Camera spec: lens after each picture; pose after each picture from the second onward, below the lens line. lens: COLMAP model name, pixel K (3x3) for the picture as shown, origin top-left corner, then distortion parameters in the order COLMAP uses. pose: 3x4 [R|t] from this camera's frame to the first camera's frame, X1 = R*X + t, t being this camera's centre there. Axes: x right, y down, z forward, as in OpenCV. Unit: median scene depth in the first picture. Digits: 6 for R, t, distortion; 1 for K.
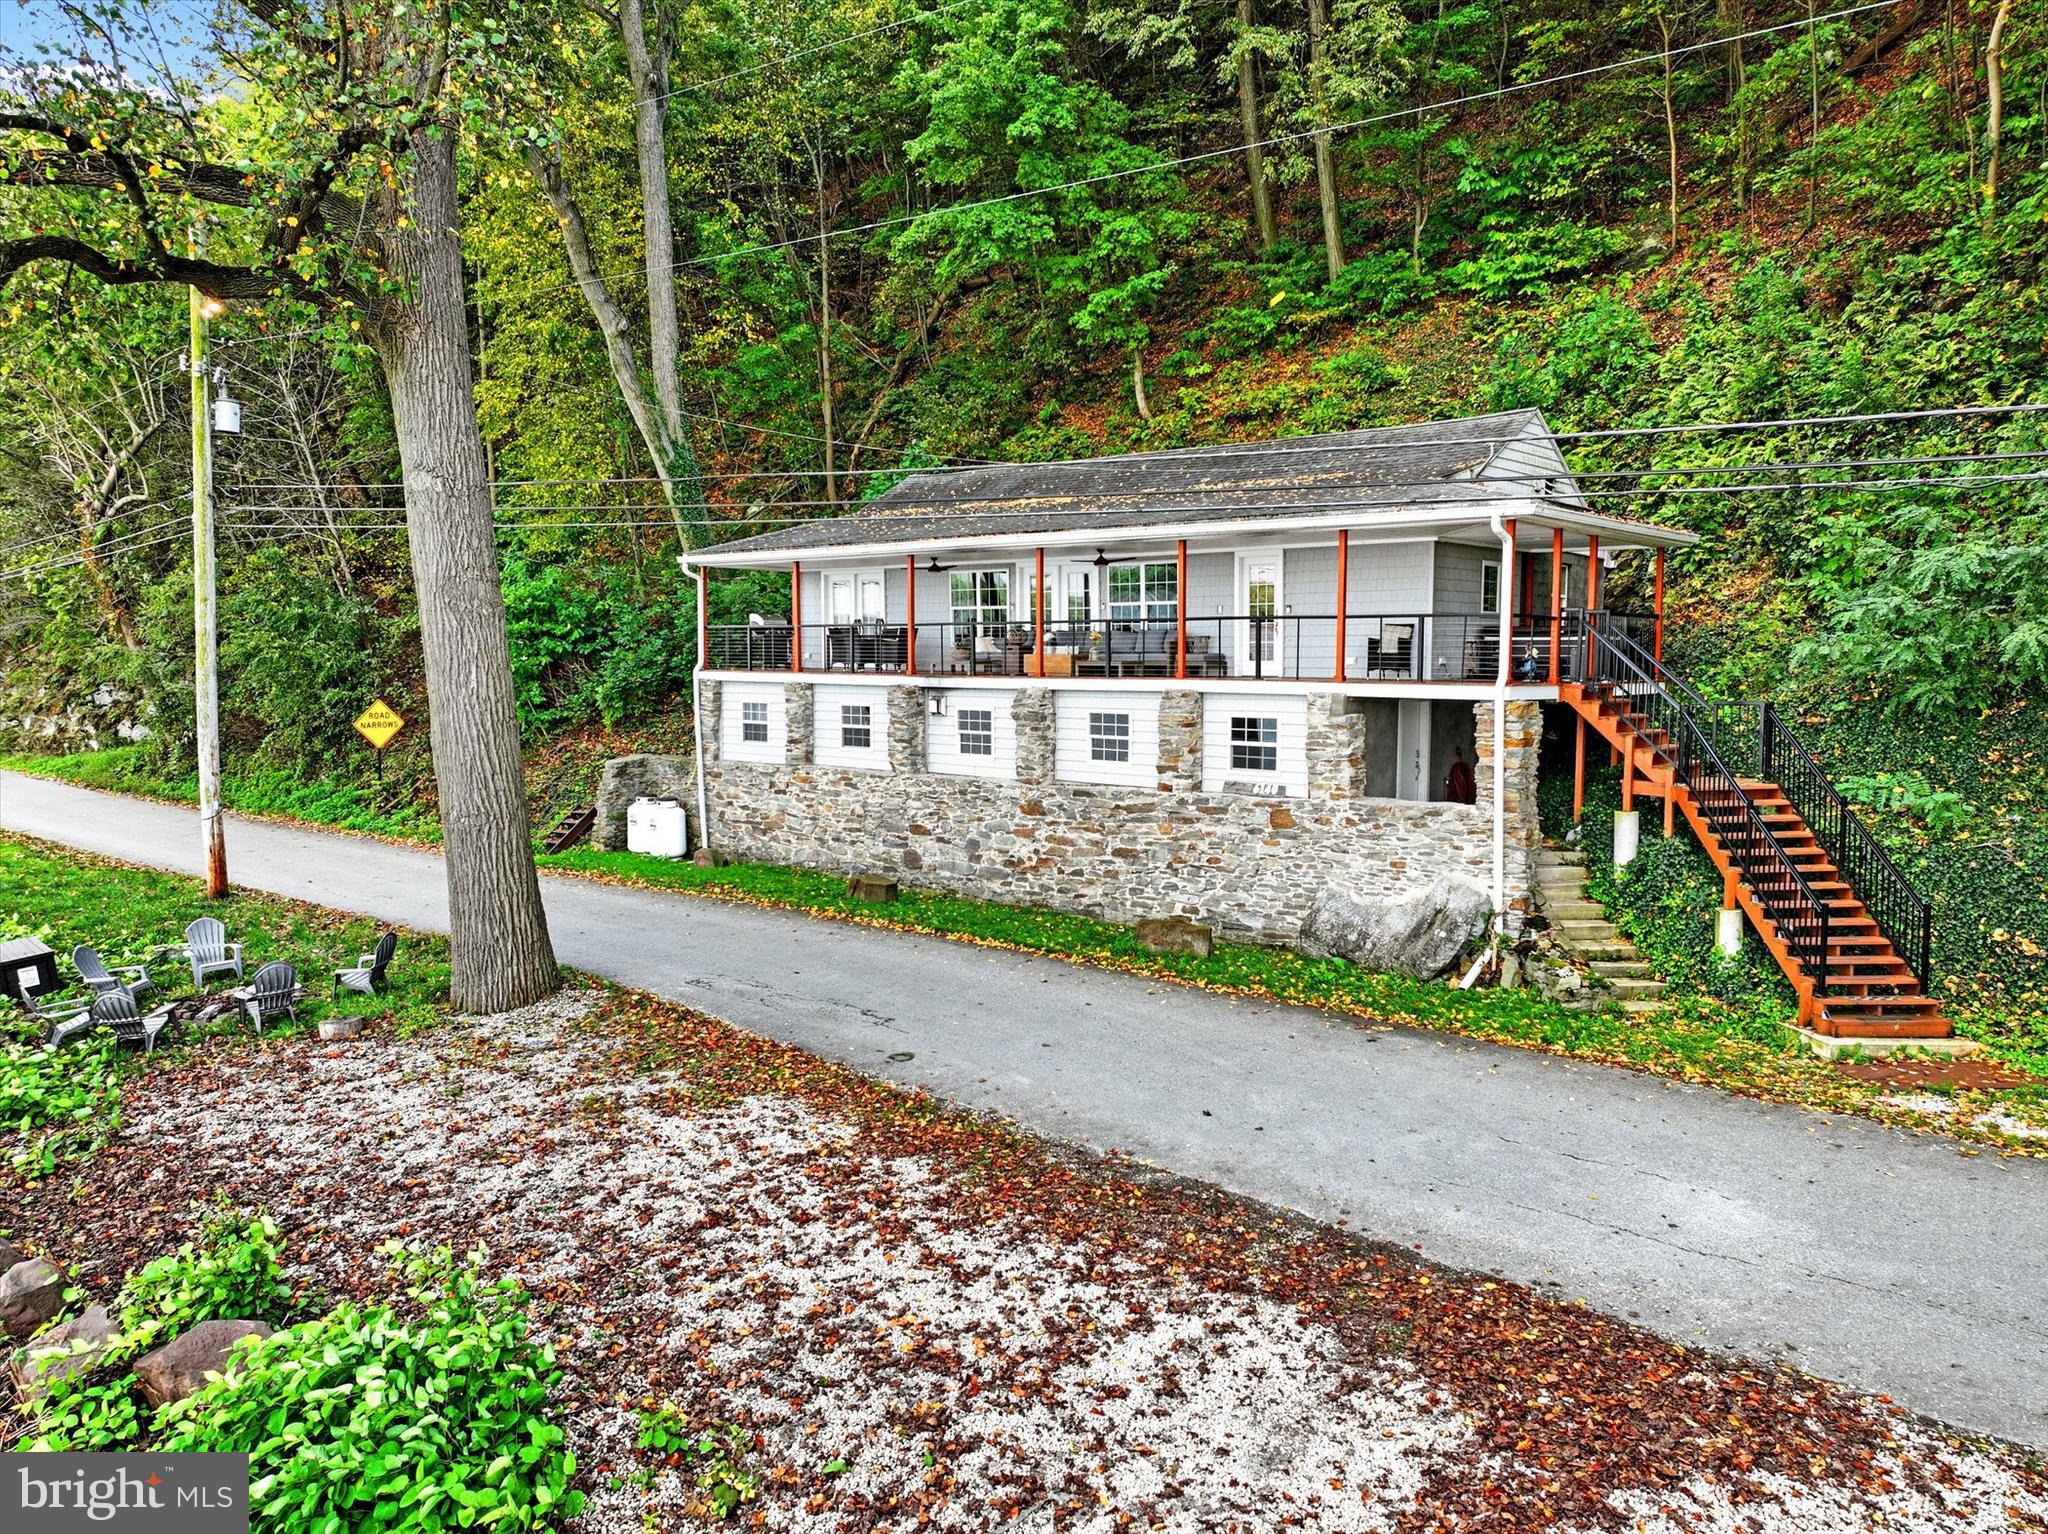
lens RADIAL K [[1438.7, 0, 1021.5], [0, 1438.7, 769.4], [0, 0, 1]] dist [0.002515, 0.013845]
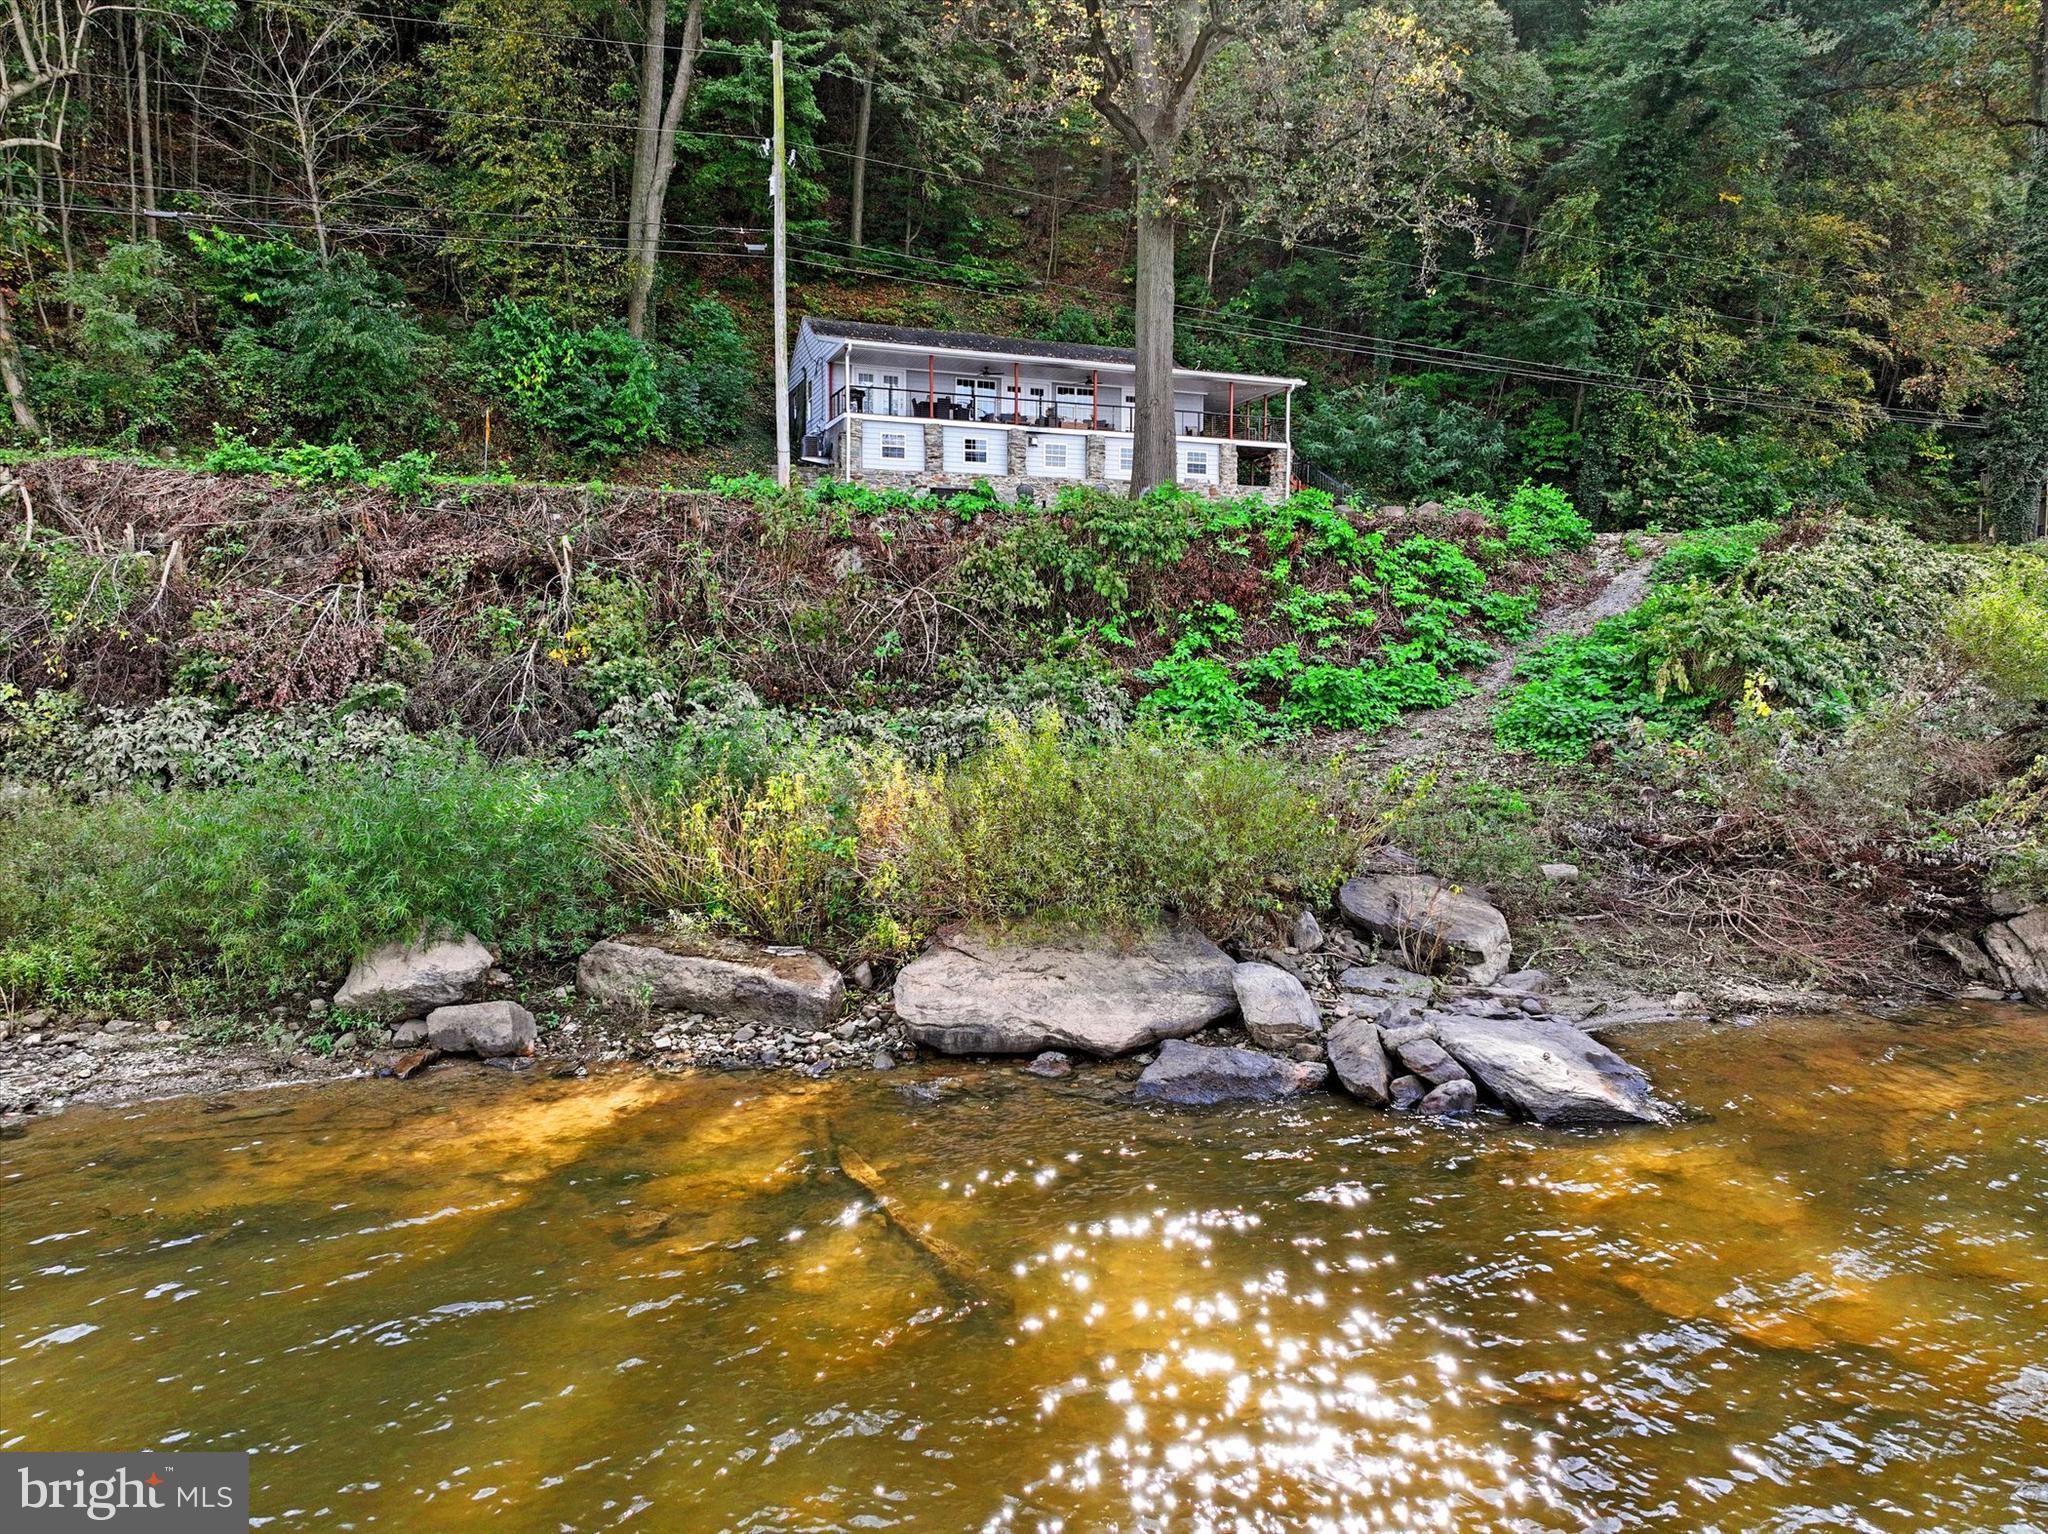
lens RADIAL K [[1438.7, 0, 1019.1], [0, 1438.7, 765.6], [0, 0, 1]] dist [0.002515, 0.013845]
pose [[0.471653, -0.058160, 0.879864, -2.050054], [0.068753, 0.997210, 0.029061, 0.382177], [-0.879100, 0.046786, 0.474336, 0.097585]]
